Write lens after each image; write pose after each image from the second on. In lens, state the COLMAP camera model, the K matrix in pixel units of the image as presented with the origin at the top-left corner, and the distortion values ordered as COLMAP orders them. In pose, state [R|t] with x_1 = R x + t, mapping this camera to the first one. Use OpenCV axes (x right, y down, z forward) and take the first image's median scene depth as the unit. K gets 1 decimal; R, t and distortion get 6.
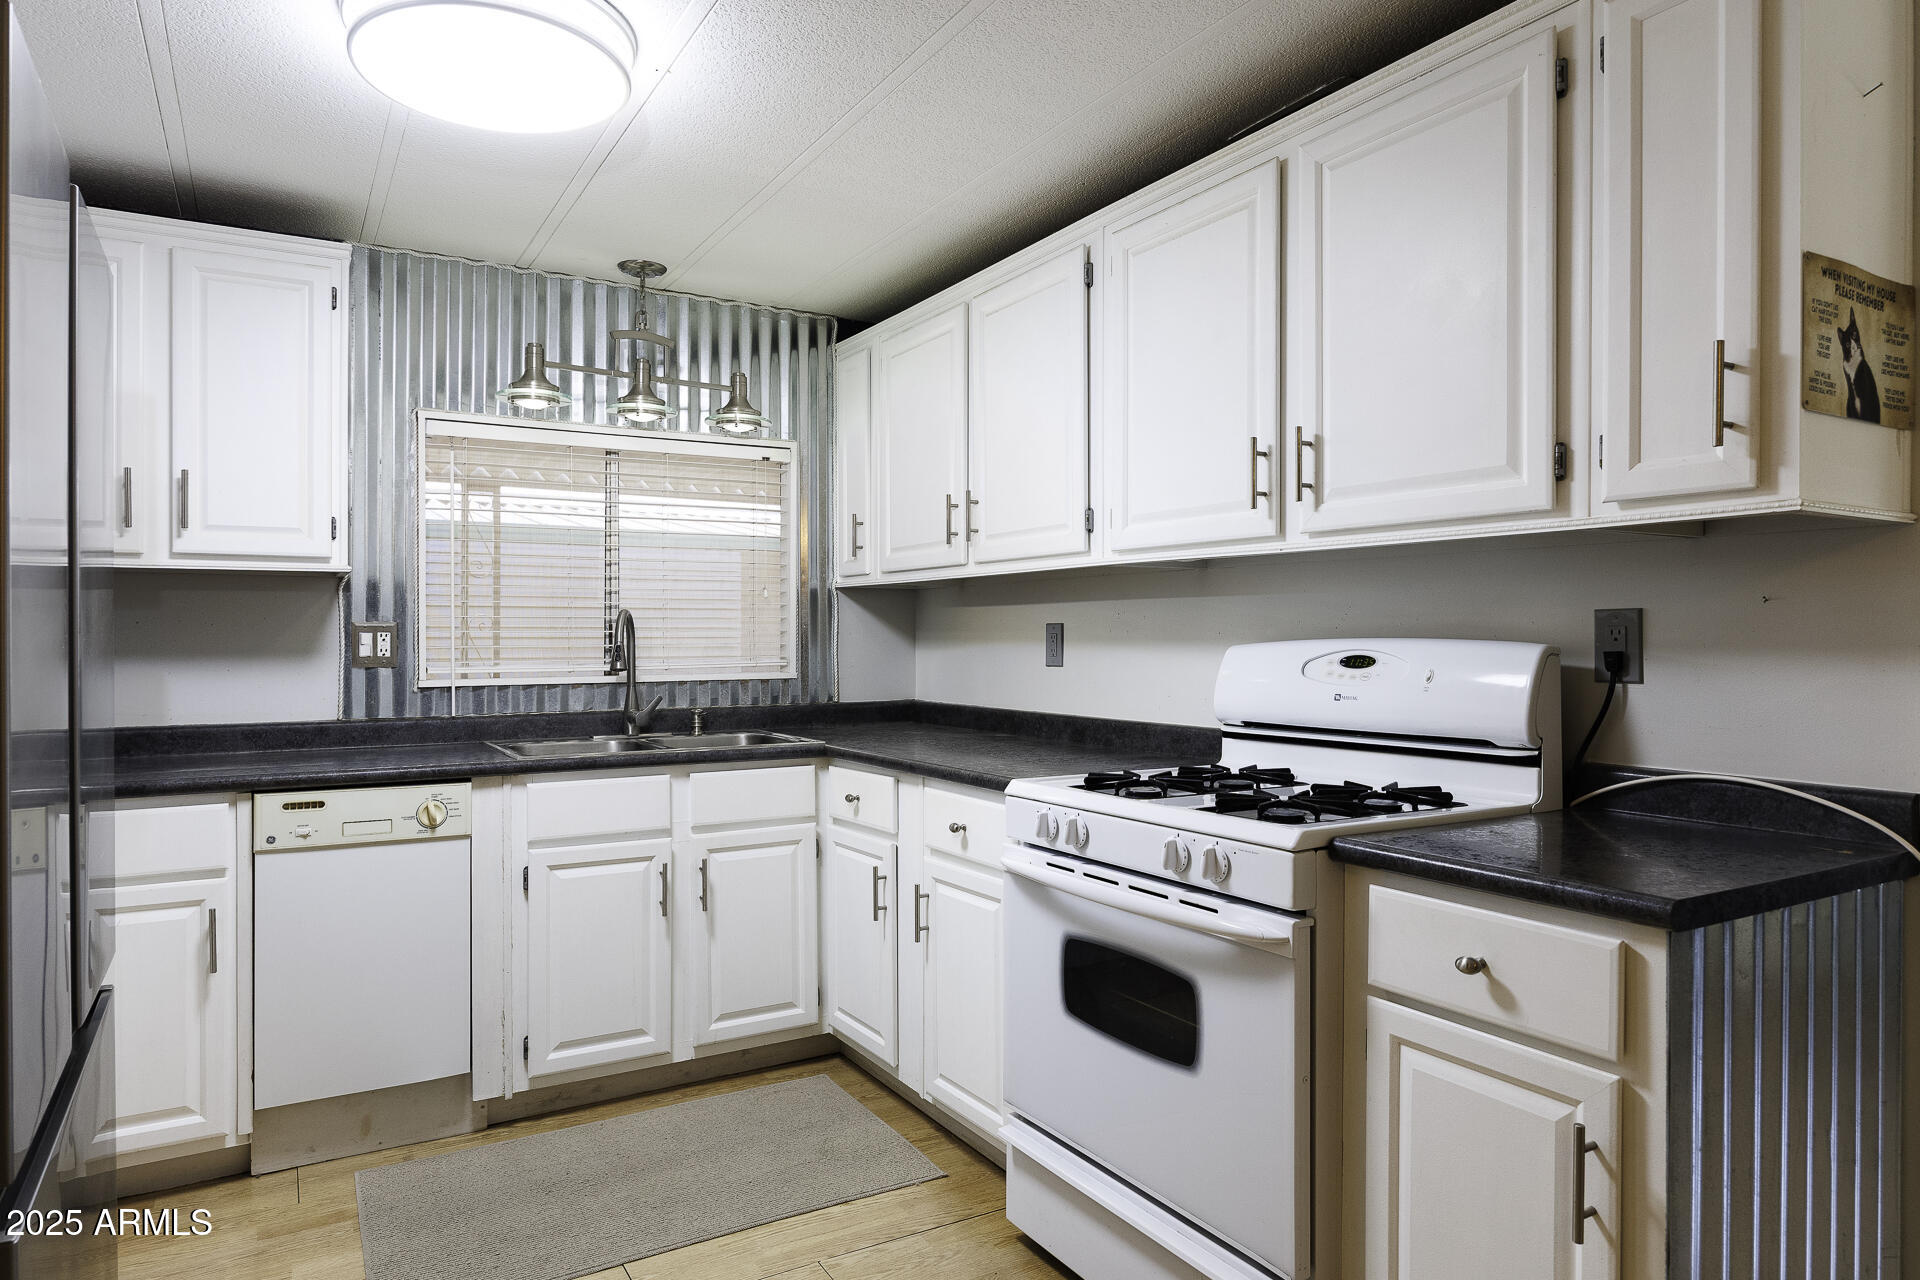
lens RADIAL K [[1157.5, 0, 967.2], [0, 1157.5, 639.8], [0, 0, 1]] dist [0.005286, 0.001935]
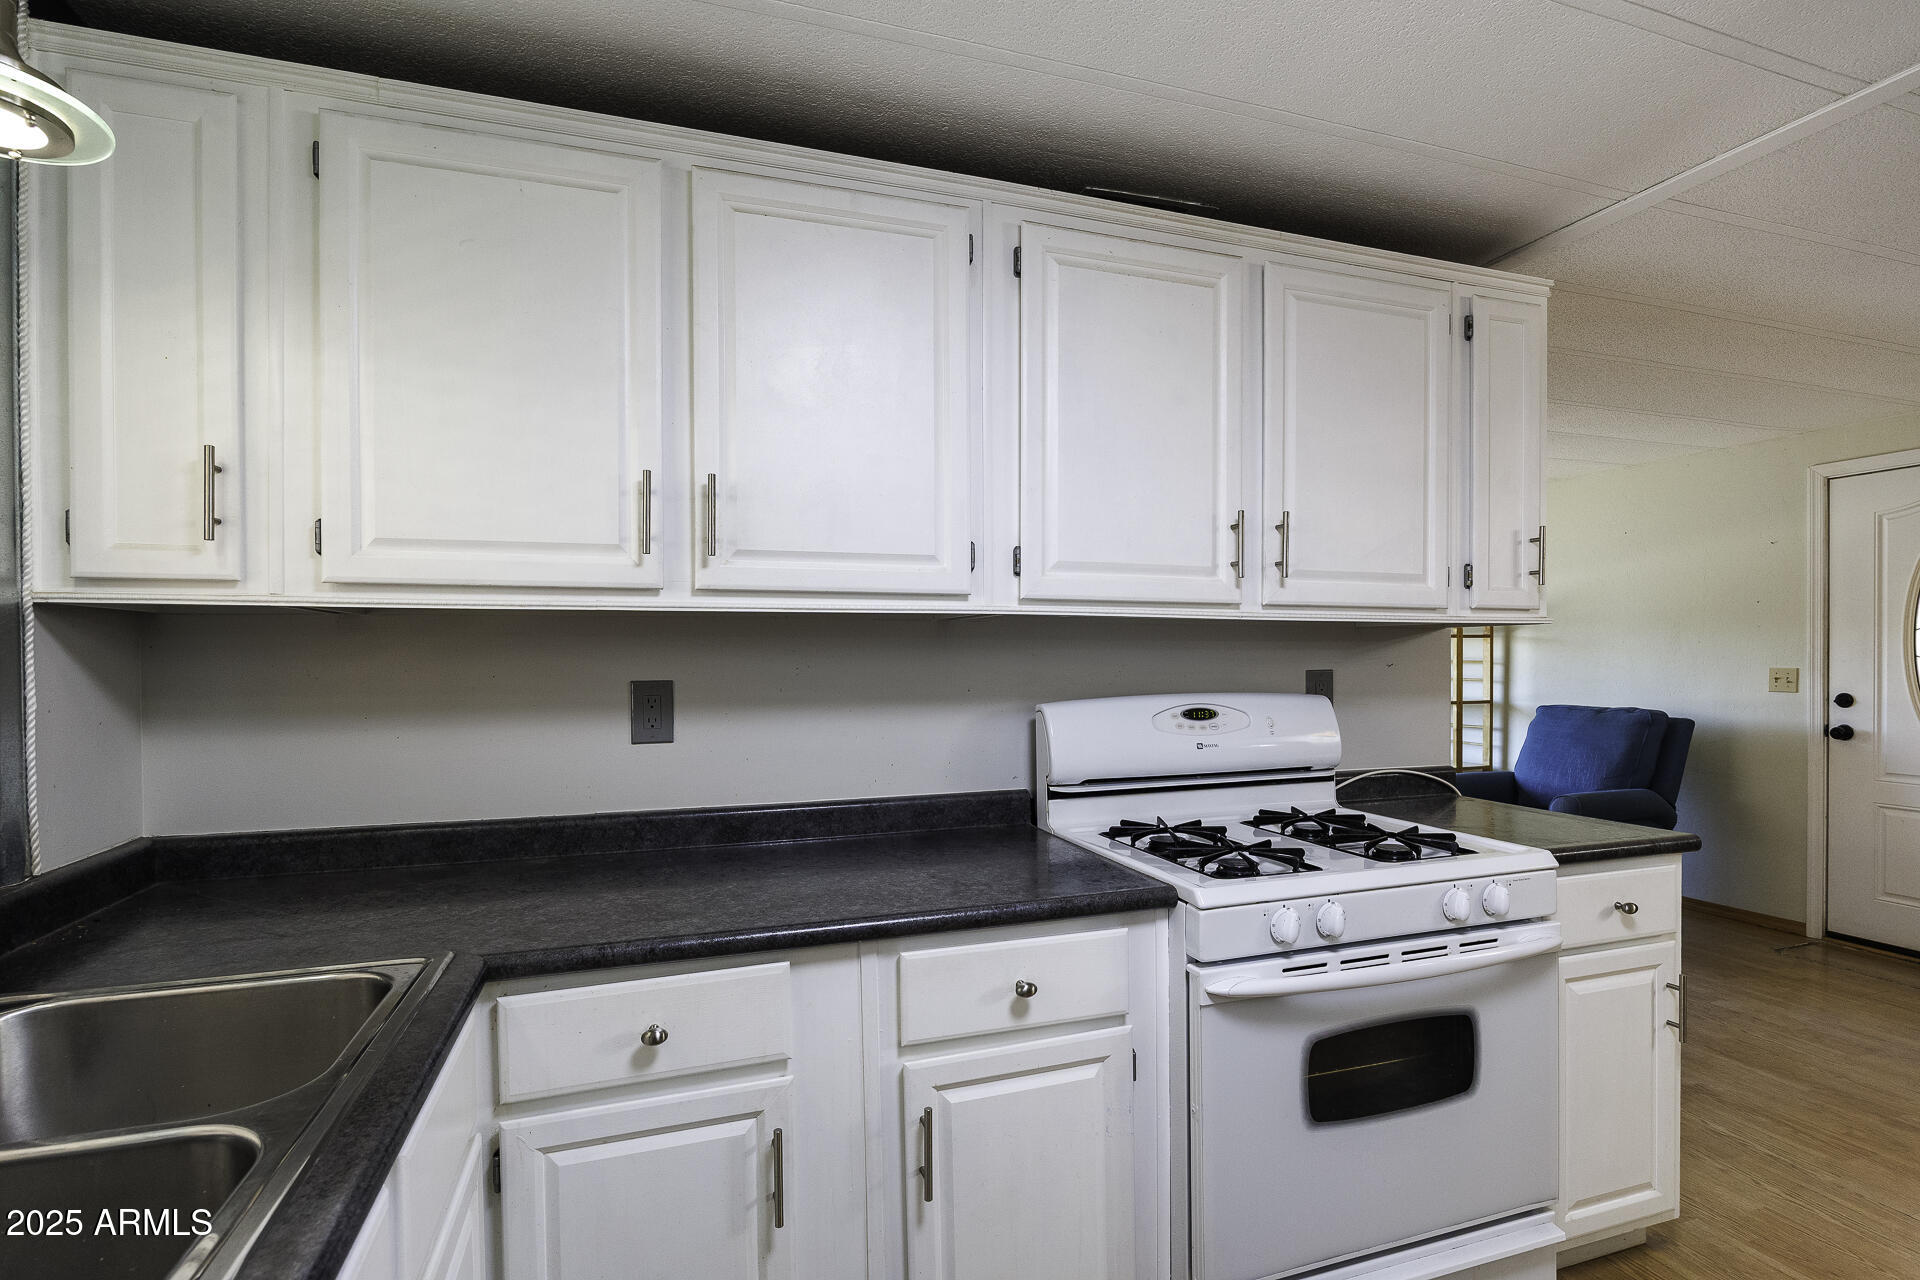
lens RADIAL K [[907.5, 0, 930.7], [0, 907.5, 669.8], [0, 0, 1]] dist [-0.001851, -0.000117]
pose [[0.230926, -0.012468, 0.972891, -0.656107], [0.009283, 0.999901, 0.010611, -0.040178], [-0.972927, 0.006581, 0.231019, 1.121803]]
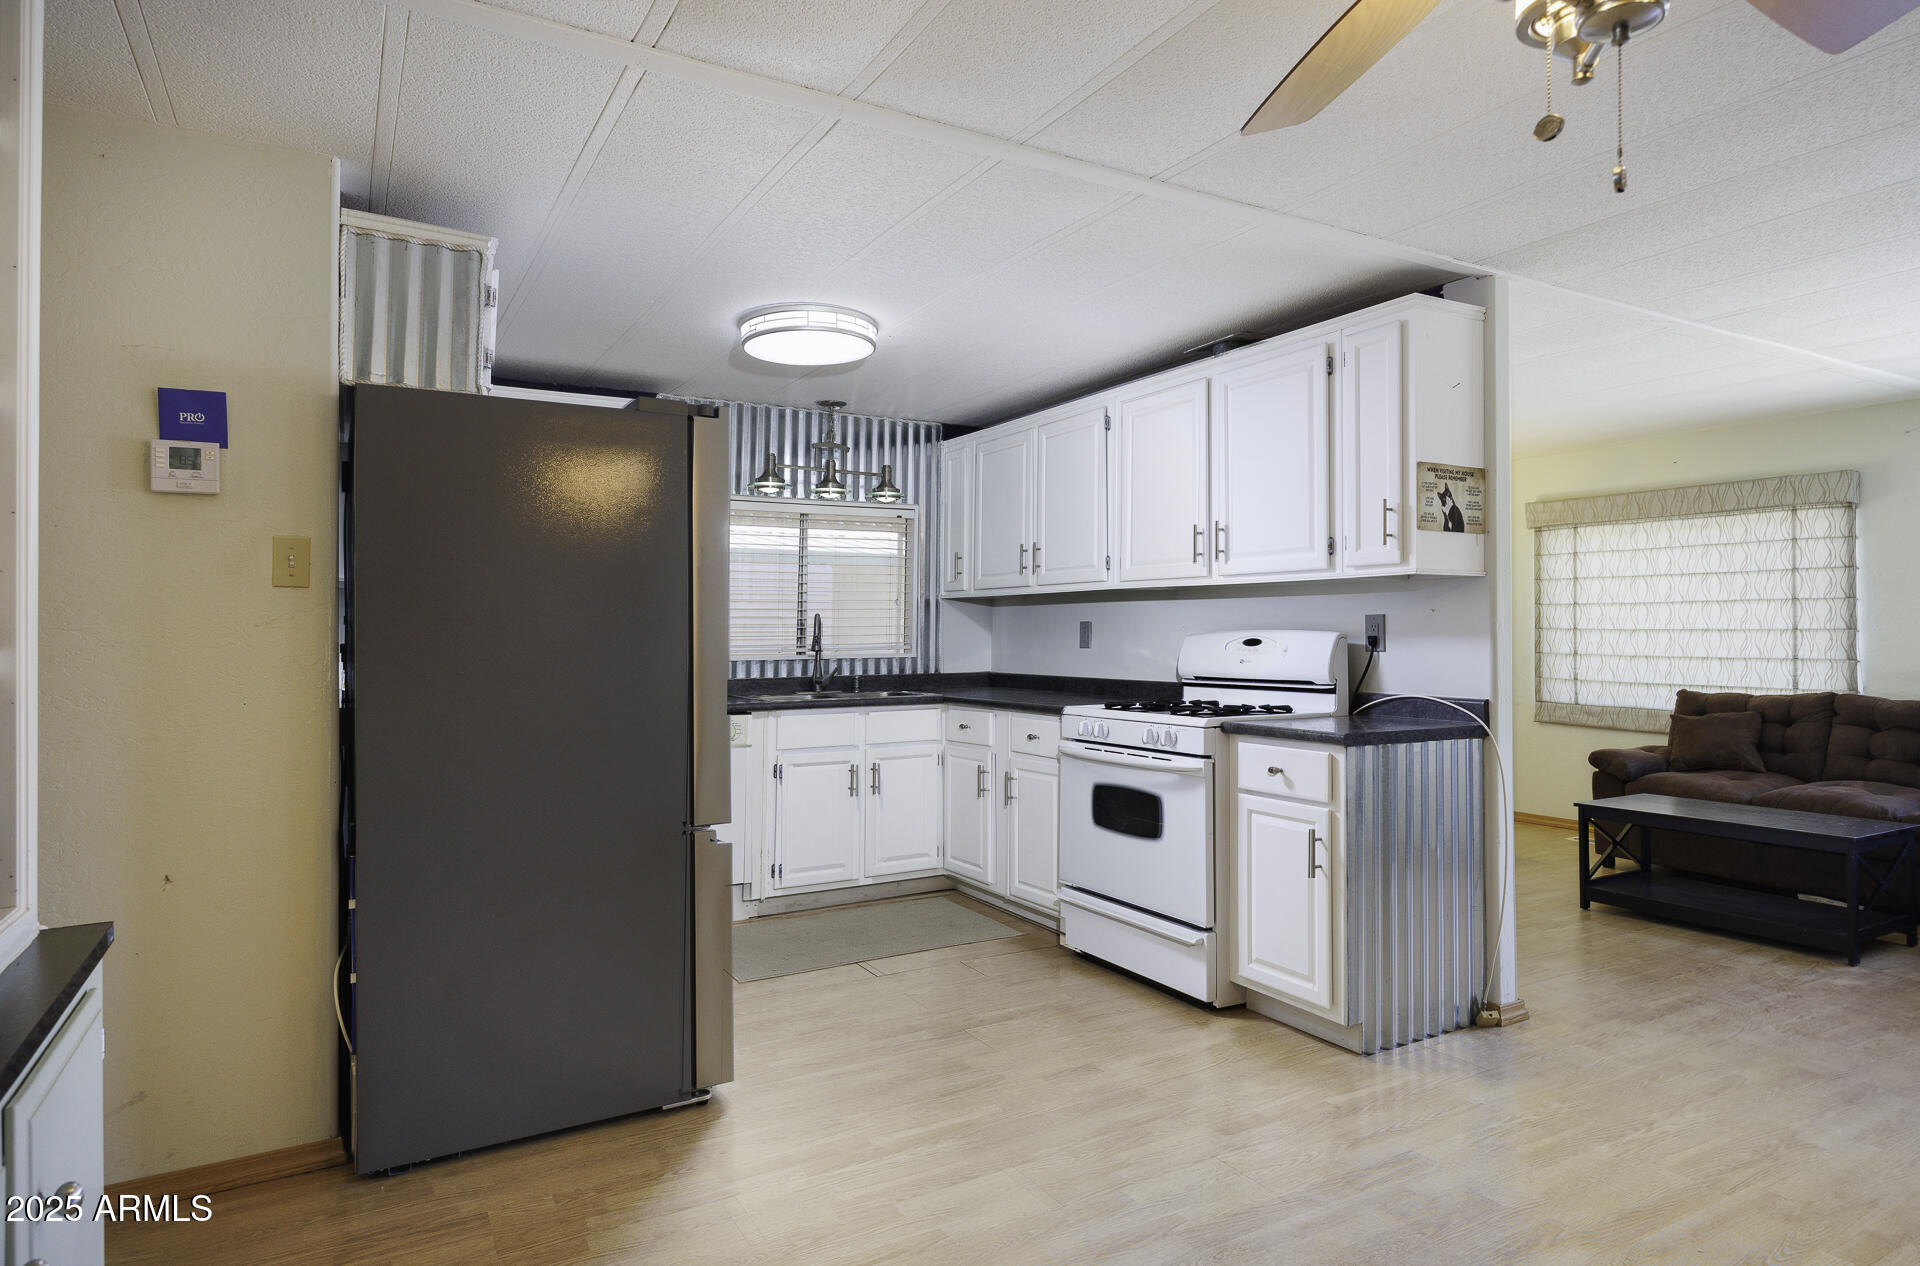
lens RADIAL K [[1085.0, 0, 944.9], [0, 1085.0, 624.7], [0, 0, 1]] dist [-0.007123, 0.002139]
pose [[0.999178, -0.001251, -0.040522, -0.093140], [0.000845, 0.999949, -0.010044, 0.008266], [0.040532, 0.010002, 0.999128, -0.817822]]
